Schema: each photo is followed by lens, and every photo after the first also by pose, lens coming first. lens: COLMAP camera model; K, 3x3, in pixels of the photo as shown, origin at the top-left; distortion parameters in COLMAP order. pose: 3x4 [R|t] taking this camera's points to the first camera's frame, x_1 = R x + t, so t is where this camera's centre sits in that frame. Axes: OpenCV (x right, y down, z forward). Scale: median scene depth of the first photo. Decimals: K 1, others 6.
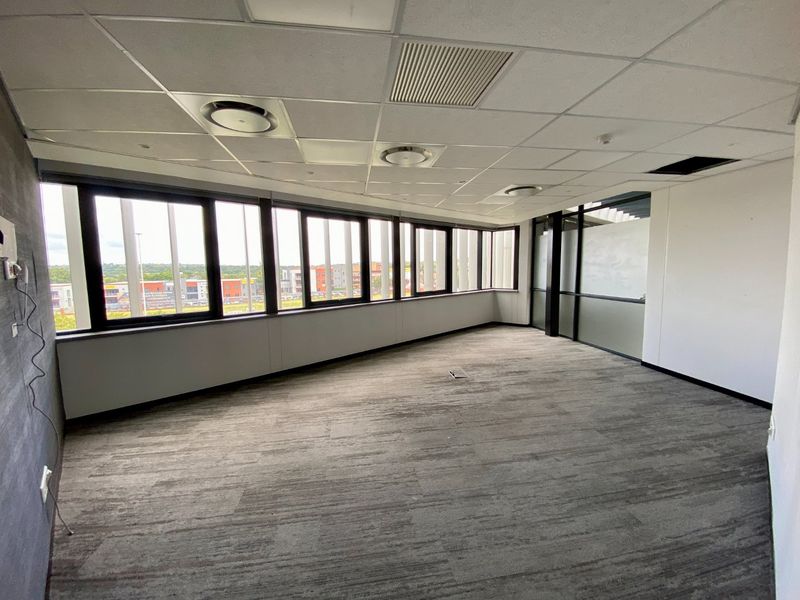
lens RADIAL K [[328.2, 0, 403.3], [0, 328.2, 300.3], [0, 0, 1]] dist [-0.008628, -0.003945]
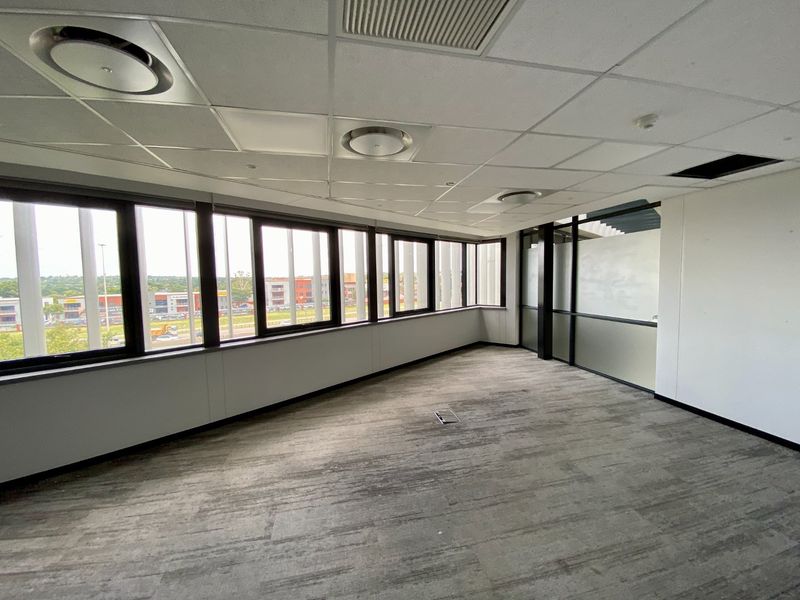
lens RADIAL K [[328.2, 0, 407.2], [0, 328.2, 302.8], [0, 0, 1]] dist [-0.008628, -0.003945]
pose [[0.997410, -0.008723, 0.071396, 0.013632], [0.010629, 0.999596, -0.026361, -0.042664], [-0.071137, 0.027051, 0.997100, 0.188672]]
